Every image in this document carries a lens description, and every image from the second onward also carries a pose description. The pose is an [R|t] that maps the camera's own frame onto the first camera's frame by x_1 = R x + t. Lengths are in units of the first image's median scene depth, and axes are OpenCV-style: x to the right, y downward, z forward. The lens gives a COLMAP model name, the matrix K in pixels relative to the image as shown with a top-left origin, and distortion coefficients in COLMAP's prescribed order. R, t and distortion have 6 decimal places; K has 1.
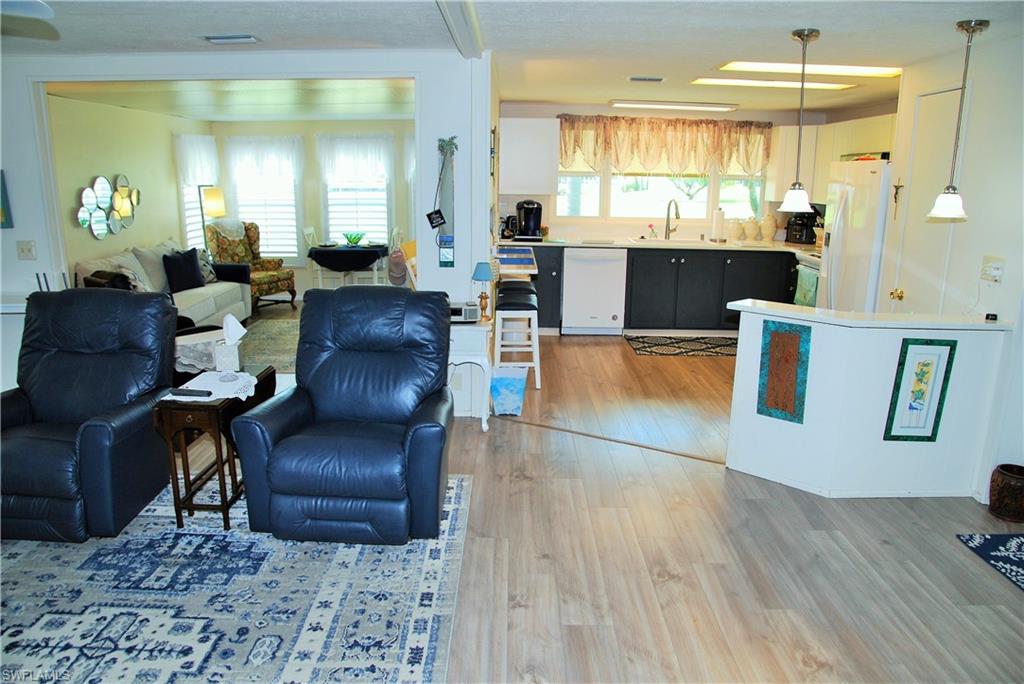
lens RADIAL K [[724.1, 0, 515.9], [0, 724.1, 356.1], [0, 0, 1]] dist [-0.132022, 0.074120]
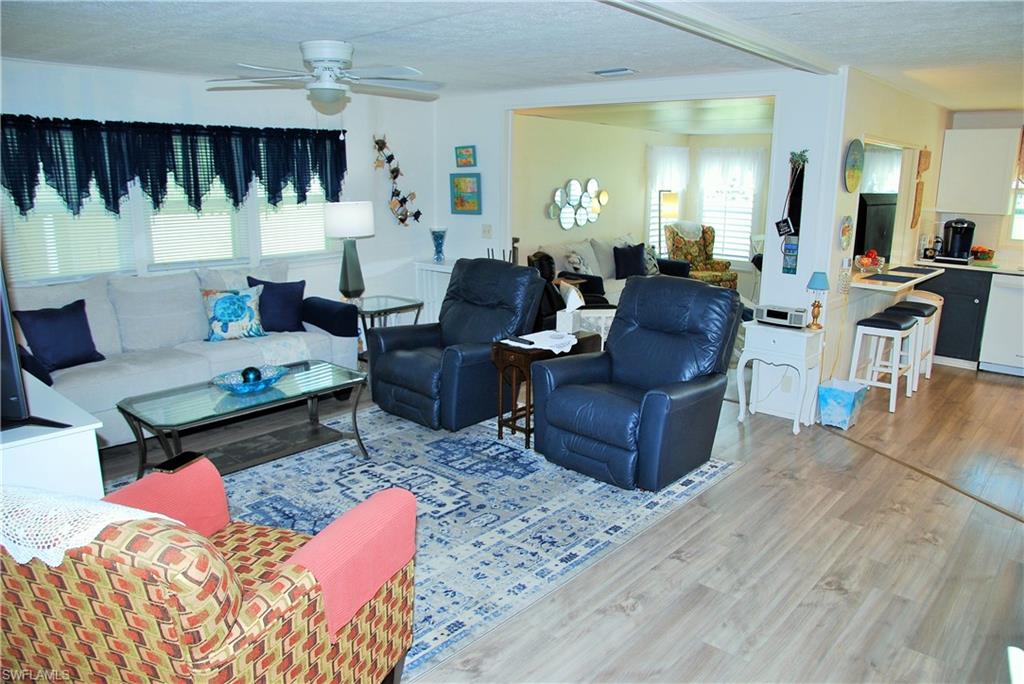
lens RADIAL K [[724.1, 0, 515.9], [0, 724.1, 356.1], [0, 0, 1]] dist [-0.132022, 0.074120]
pose [[0.747458, 0.156903, -0.645514, 0.344380], [-0.165942, 0.985002, 0.047272, 0.014385], [0.643250, 0.071785, 0.762284, -0.039834]]
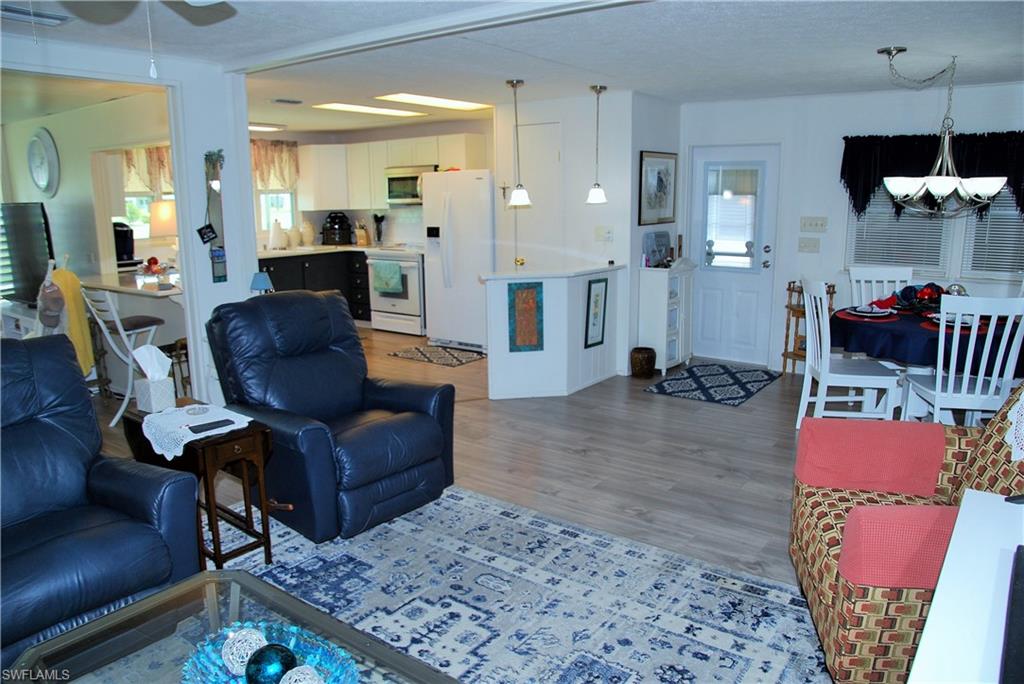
lens RADIAL K [[724.1, 0, 515.9], [0, 724.1, 356.1], [0, 0, 1]] dist [-0.132022, 0.074120]
pose [[0.597360, -0.190279, 0.779073, -0.735859], [0.211403, 0.974447, 0.075901, -0.016008], [-0.773608, 0.119358, 0.622322, 0.121317]]
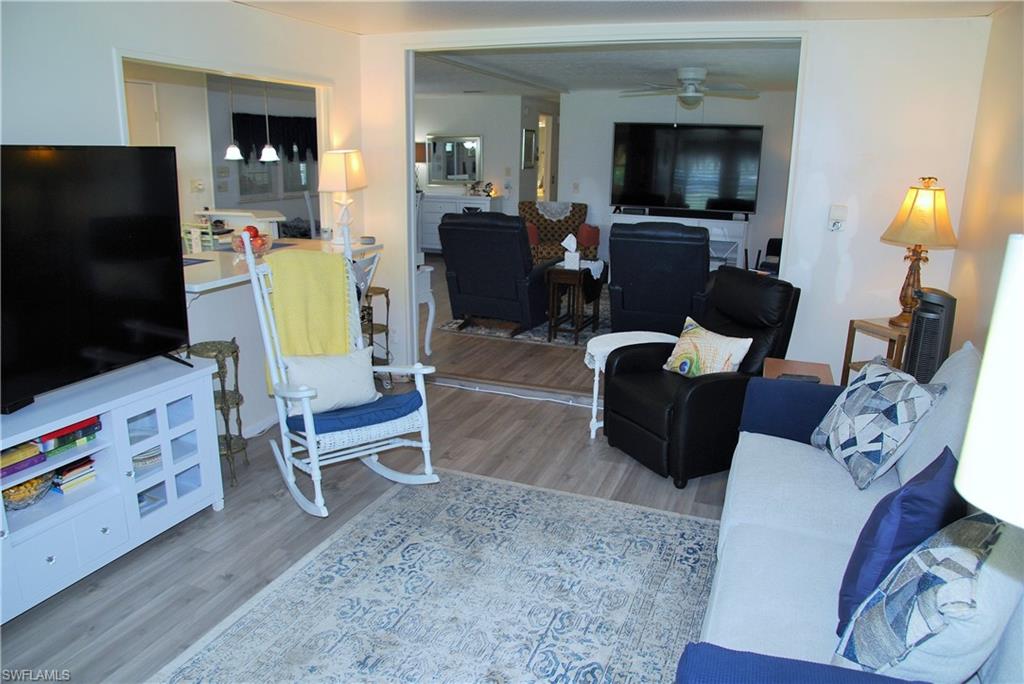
lens RADIAL K [[724.1, 0, 515.9], [0, 724.1, 356.1], [0, 0, 1]] dist [-0.132022, 0.074120]
pose [[-0.934314, -0.123744, 0.334283, -0.785986], [0.059523, 0.870476, 0.488598, -0.559894], [-0.351446, 0.476402, -0.805932, 2.254895]]
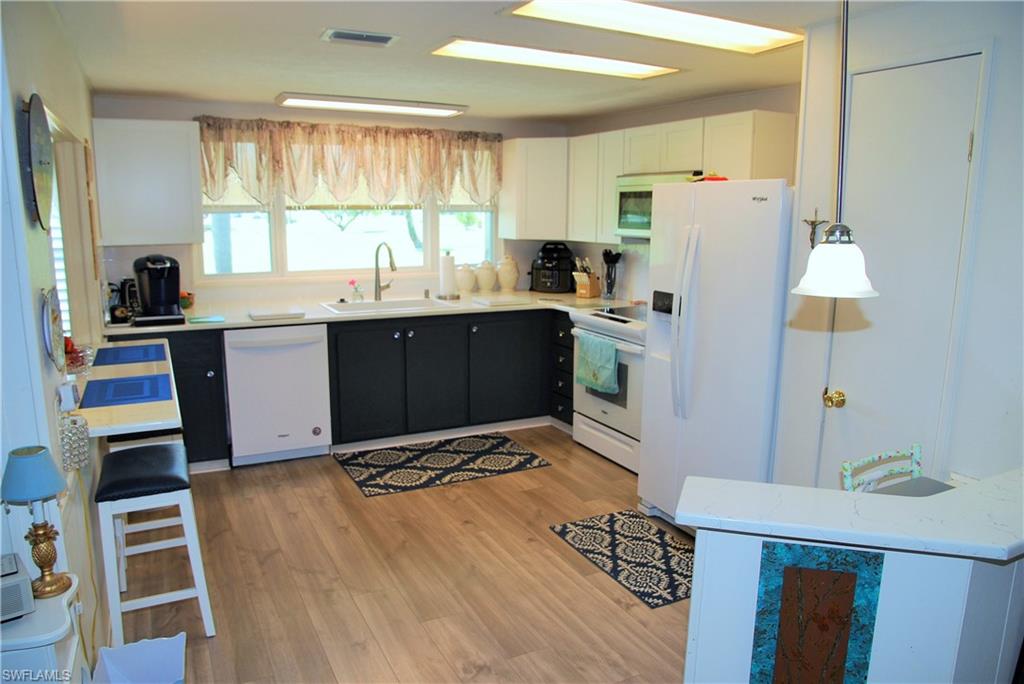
lens RADIAL K [[724.1, 0, 515.9], [0, 724.1, 356.1], [0, 0, 1]] dist [-0.132022, 0.074120]
pose [[0.889137, -0.094007, 0.447881, 0.028776], [0.112343, 0.993564, -0.014482, -0.166533], [-0.443637, 0.063193, 0.893976, 0.644143]]
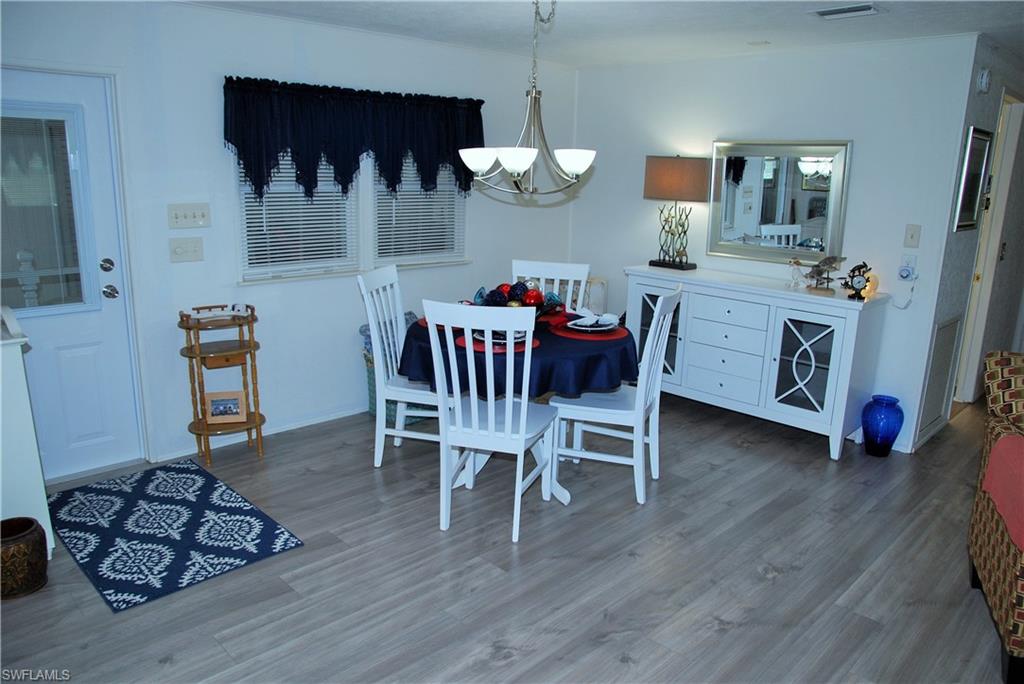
lens RADIAL K [[724.1, 0, 515.9], [0, 724.1, 356.1], [0, 0, 1]] dist [-0.132022, 0.074120]
pose [[-0.702596, -0.203695, 0.681811, -0.101219], [0.142242, 0.898613, 0.415045, -0.198409], [-0.697227, 0.388591, -0.602388, 0.863622]]
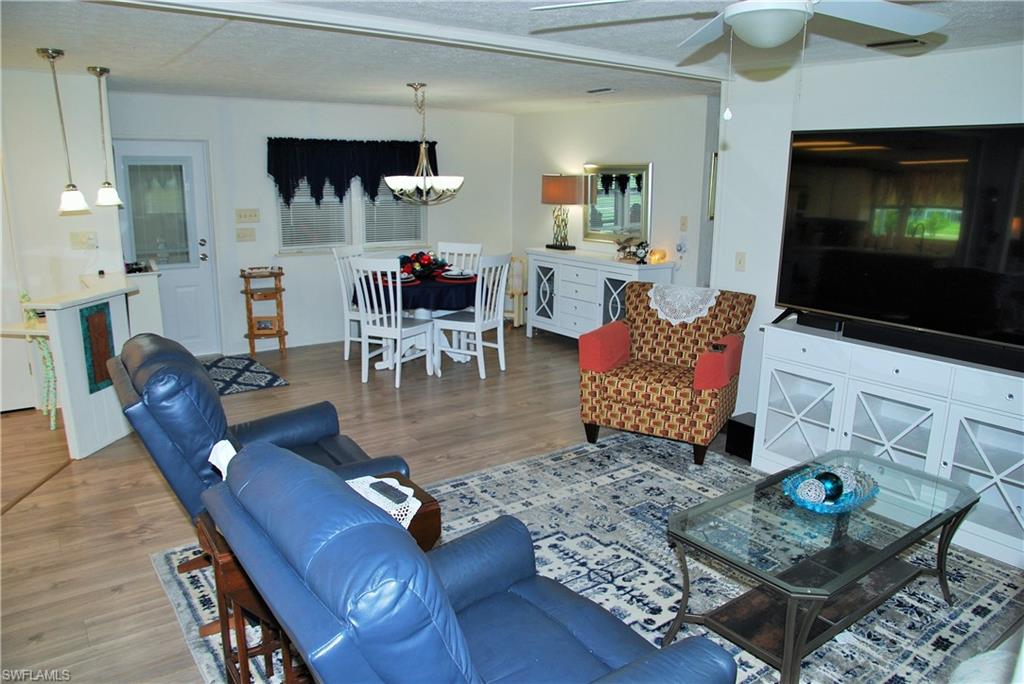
lens RADIAL K [[724.1, 0, 515.9], [0, 724.1, 356.1], [0, 0, 1]] dist [-0.132022, 0.074120]
pose [[-0.588102, -0.210667, 0.780869, -0.869144], [0.180240, 0.907064, 0.380458, -0.261386], [-0.788448, 0.364491, -0.495475, 0.981616]]
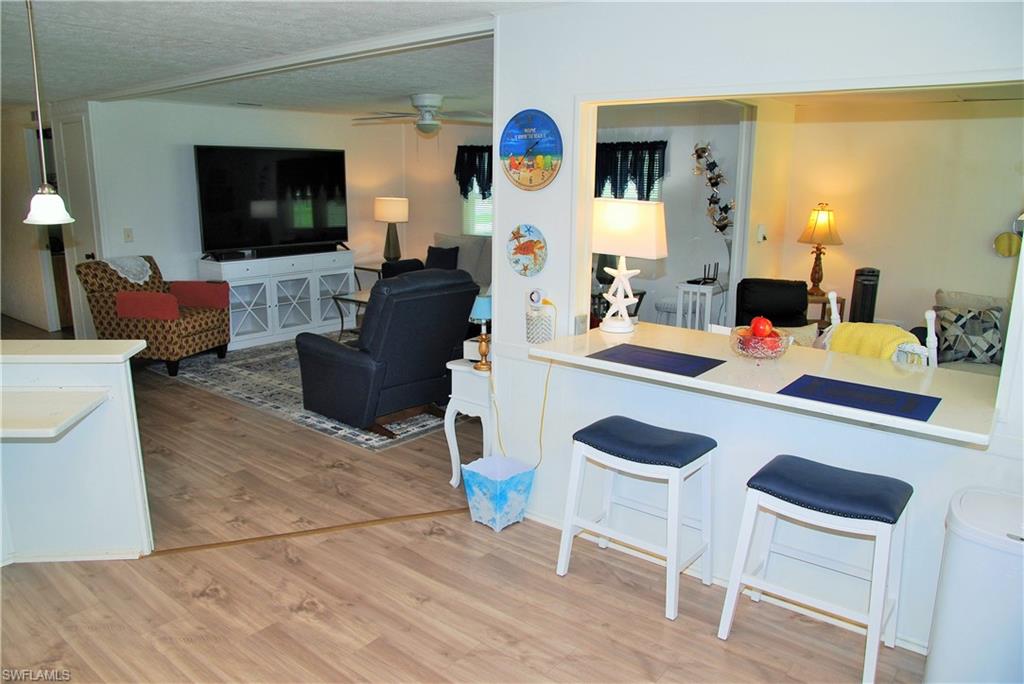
lens RADIAL K [[724.1, 0, 515.9], [0, 724.1, 356.1], [0, 0, 1]] dist [-0.132022, 0.074120]
pose [[-0.622868, 0.168281, -0.764014, 0.619146], [-0.211654, 0.903924, 0.371650, -0.422573], [0.753152, 0.393195, -0.527408, 1.683991]]
